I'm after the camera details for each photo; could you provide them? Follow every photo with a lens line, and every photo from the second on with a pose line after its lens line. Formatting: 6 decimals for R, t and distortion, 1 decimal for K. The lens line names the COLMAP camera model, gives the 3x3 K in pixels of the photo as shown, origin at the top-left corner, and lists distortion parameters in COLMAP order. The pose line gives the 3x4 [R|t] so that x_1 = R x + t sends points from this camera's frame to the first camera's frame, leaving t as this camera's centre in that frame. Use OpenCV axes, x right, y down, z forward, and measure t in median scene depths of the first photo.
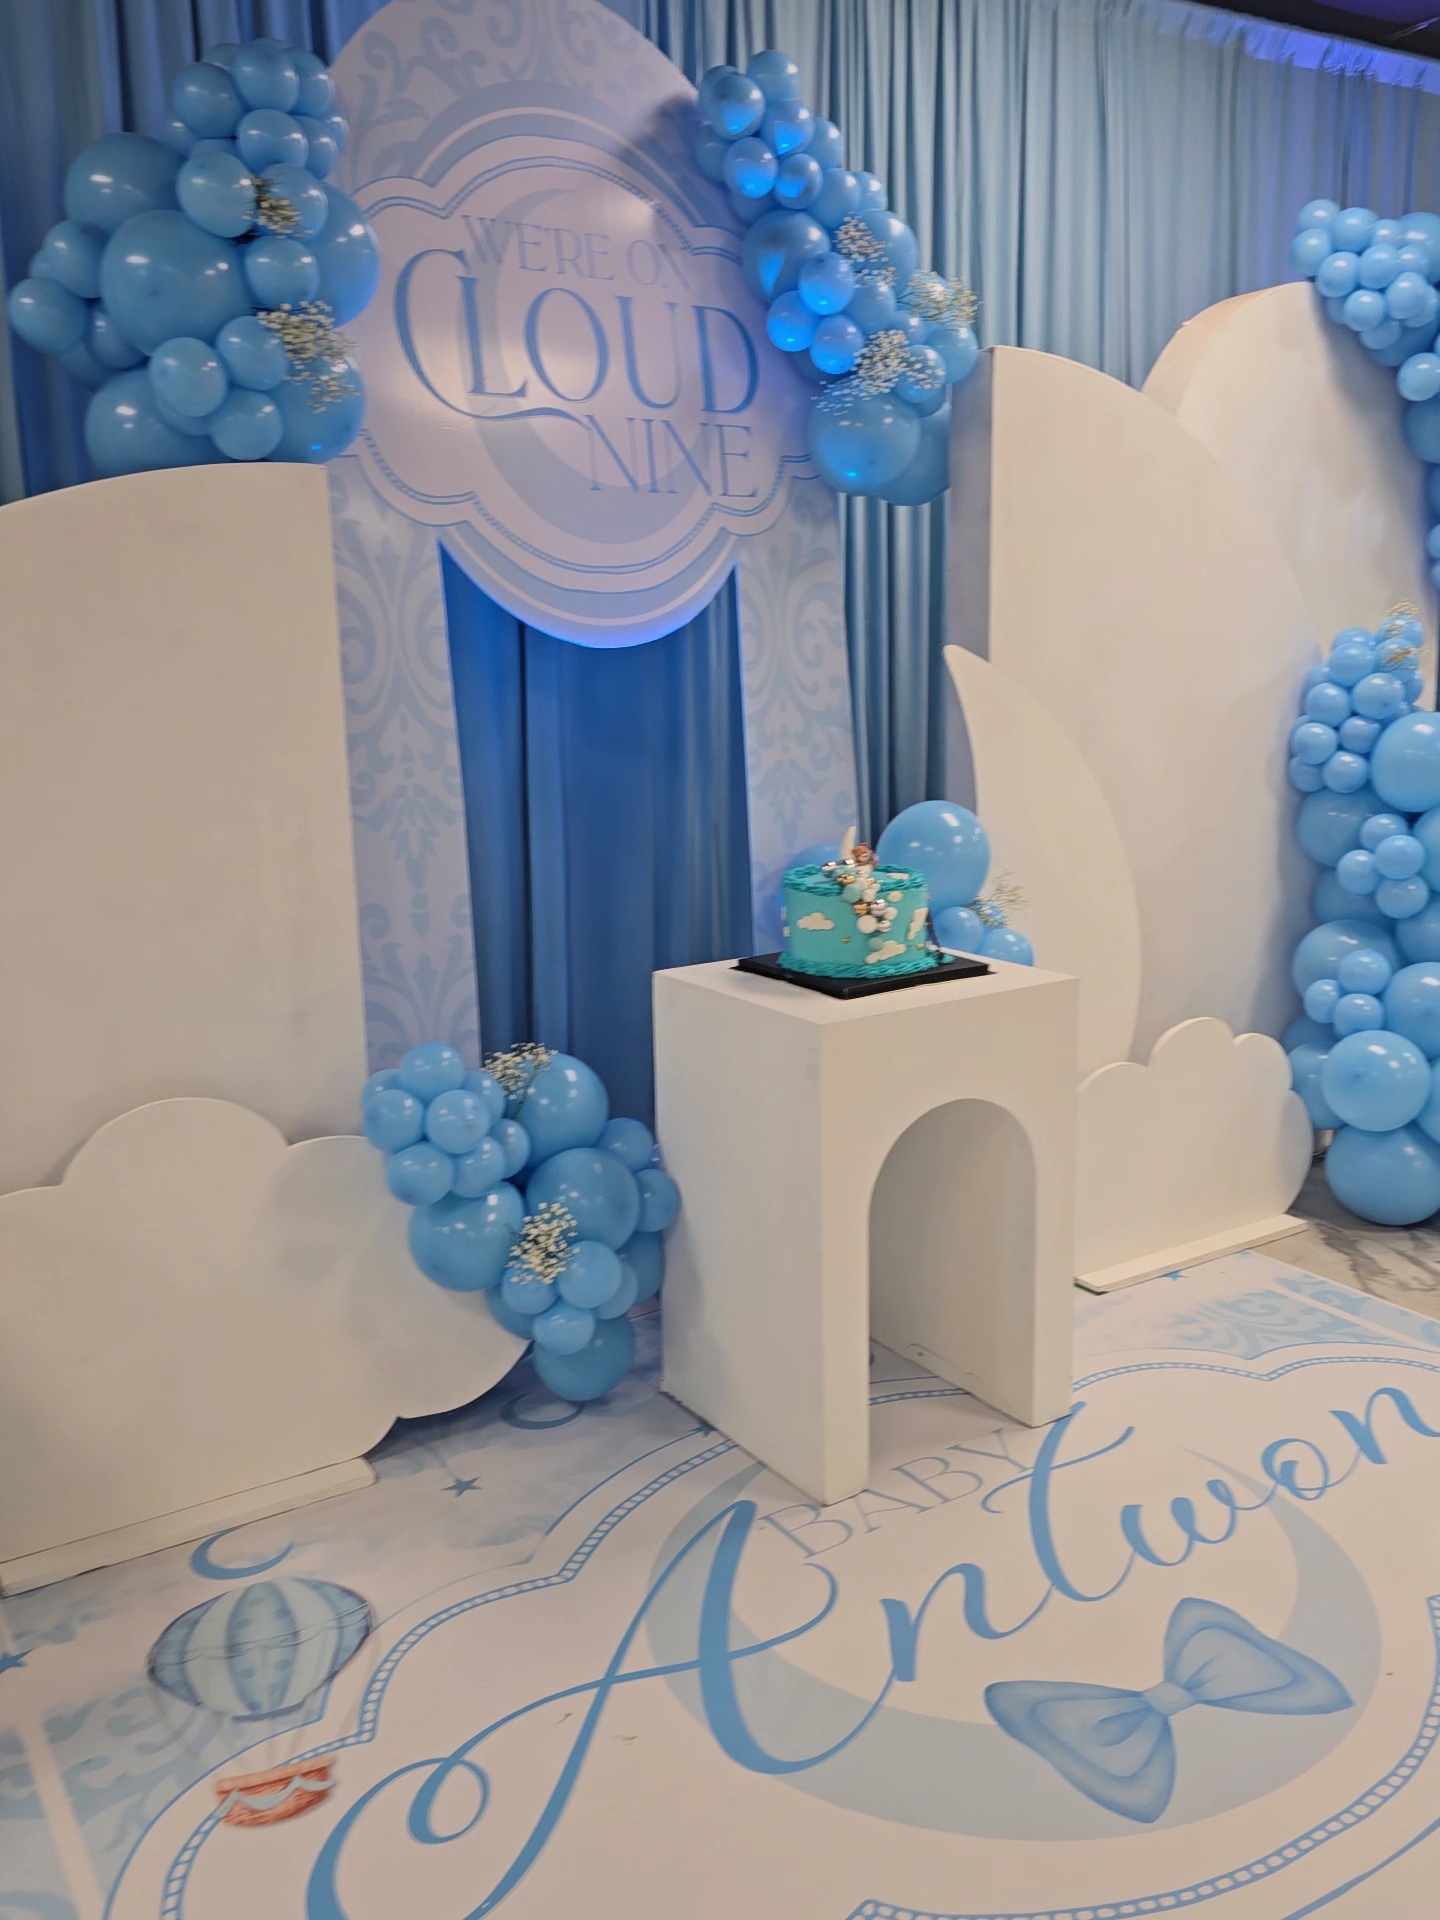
lens RADIAL K [[1633.8, 0, 728.3], [0, 1633.8, 957.0], [0, 0, 1]] dist [0.070983, -0.007907]
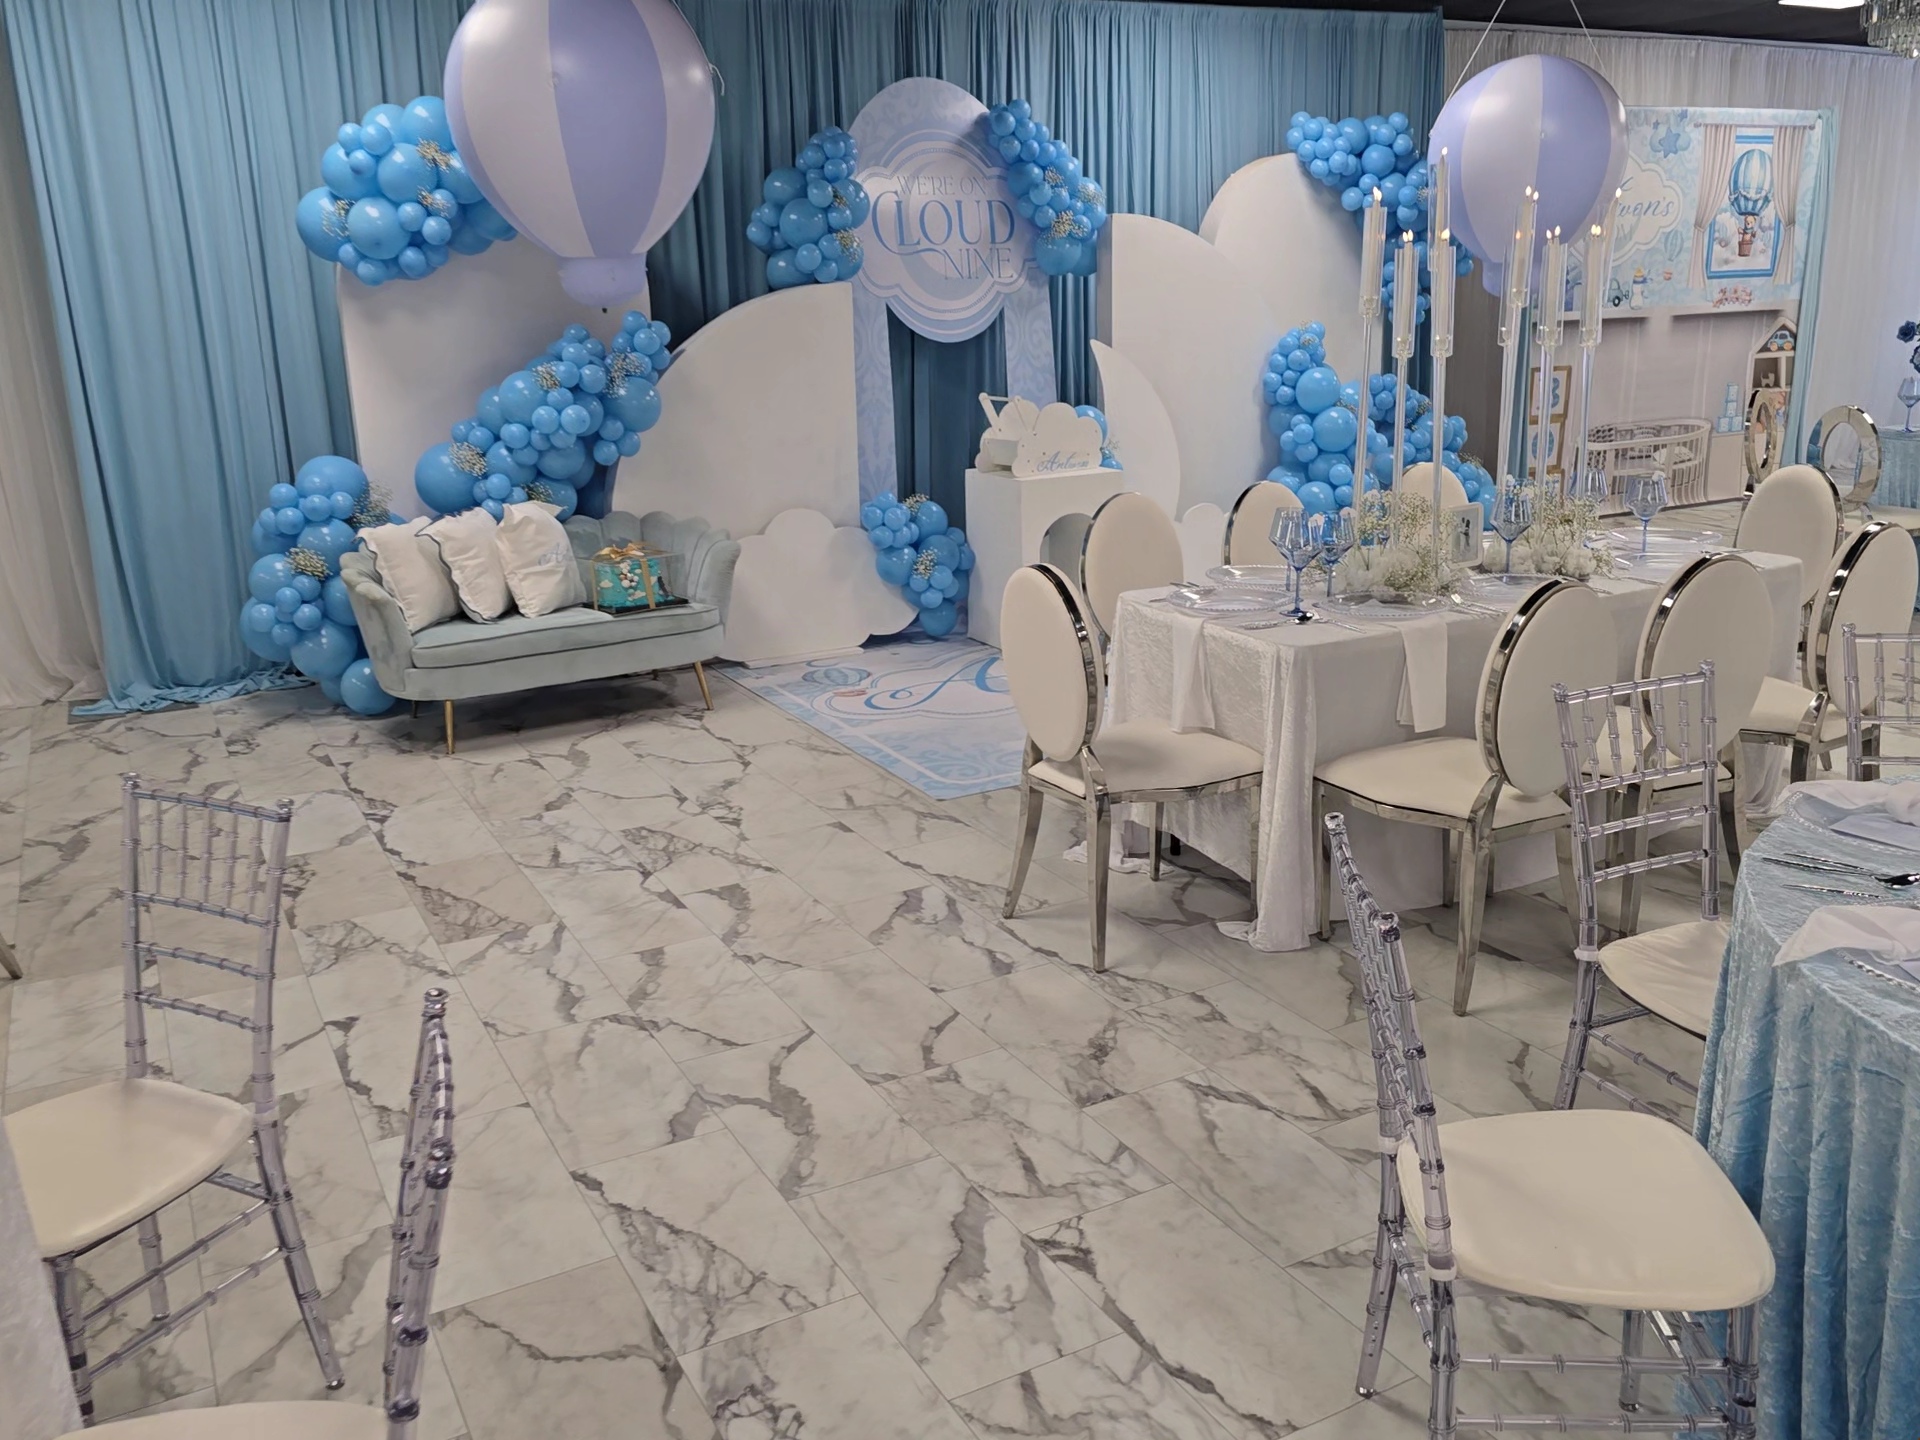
lens RADIAL K [[1633.8, 0, 956.1], [0, 1633.8, 724.6], [0, 0, 1]] dist [0.070983, -0.007907]
pose [[0.997231, 0.015940, -0.072641, 0.125235], [-0.010232, 0.996879, 0.078284, 0.193848], [0.073662, -0.077324, 0.994281, -1.516360]]
